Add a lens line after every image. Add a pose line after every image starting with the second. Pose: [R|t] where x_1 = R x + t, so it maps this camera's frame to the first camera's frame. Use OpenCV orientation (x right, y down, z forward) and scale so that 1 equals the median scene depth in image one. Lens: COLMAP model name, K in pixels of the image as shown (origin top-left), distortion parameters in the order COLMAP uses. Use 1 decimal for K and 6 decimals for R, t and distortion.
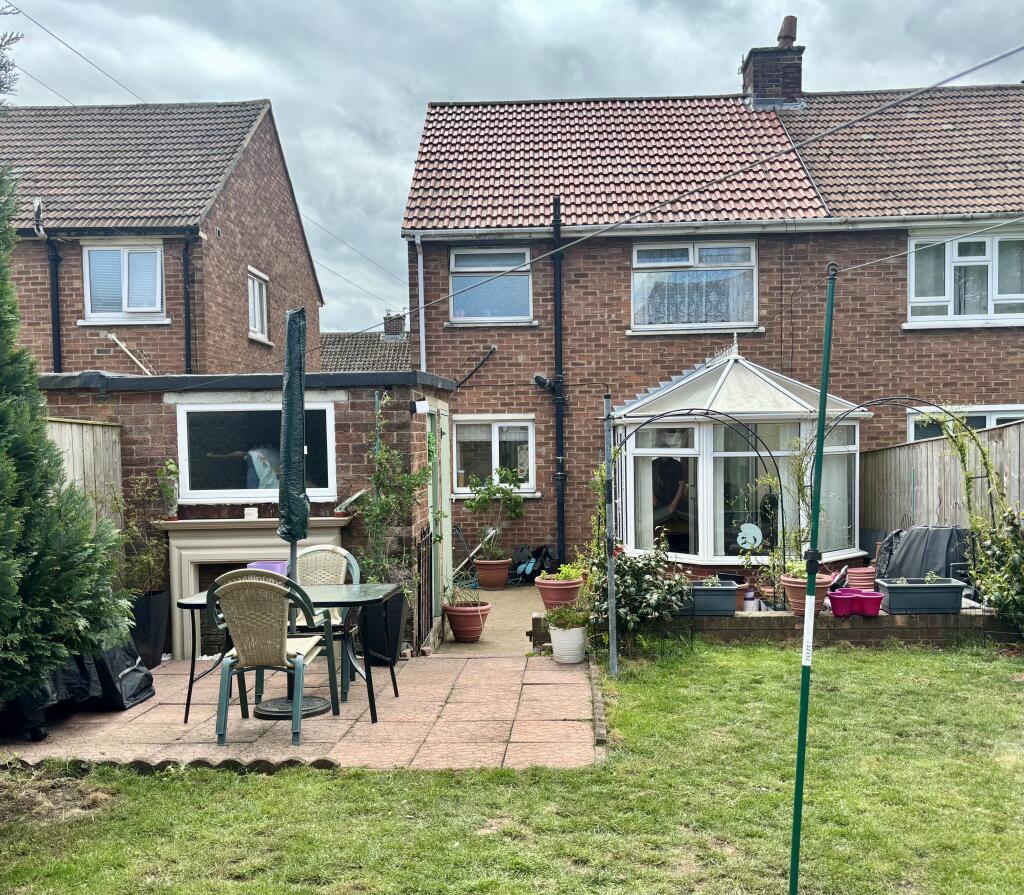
lens RADIAL K [[868.9, 0, 515.5], [0, 868.9, 448.7], [0, 0, 1]] dist [0.060940, 0.004428]
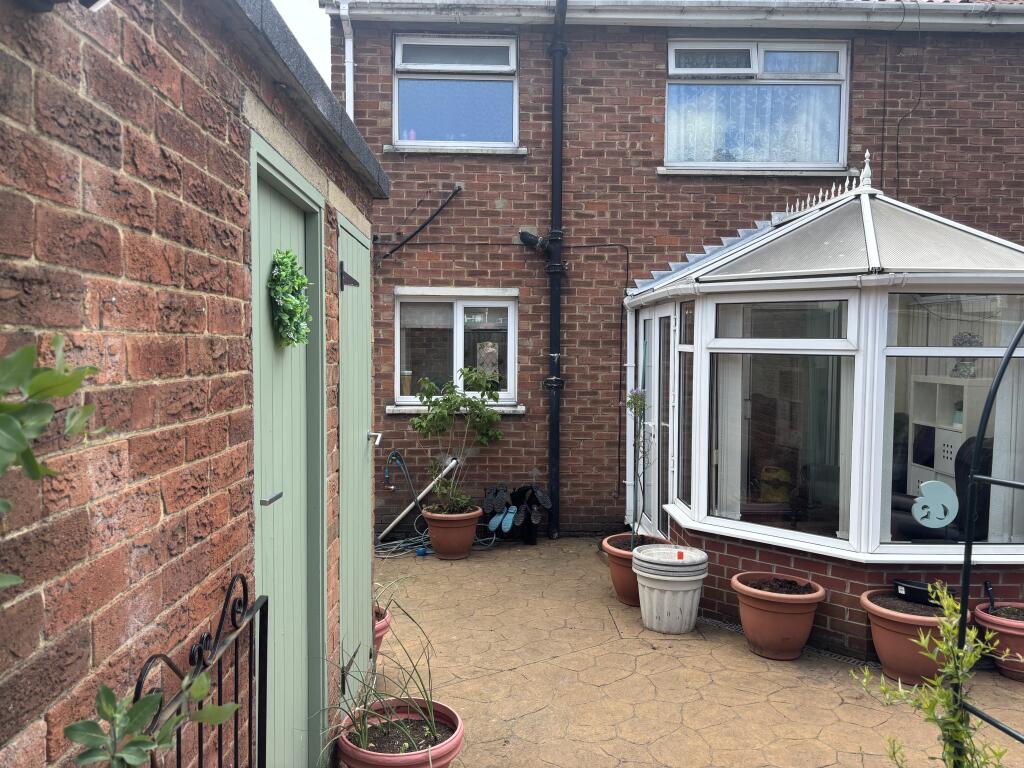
lens RADIAL K [[783.0, 0, 514.3], [0, 783.0, 384.3], [0, 0, 1]] dist [0.059009, -0.011523]
pose [[0.997735, 0.021208, 0.063842, -0.018115], [-0.023881, 0.998857, 0.041408, 0.008851], [-0.062891, -0.042839, 0.997101, 0.393527]]
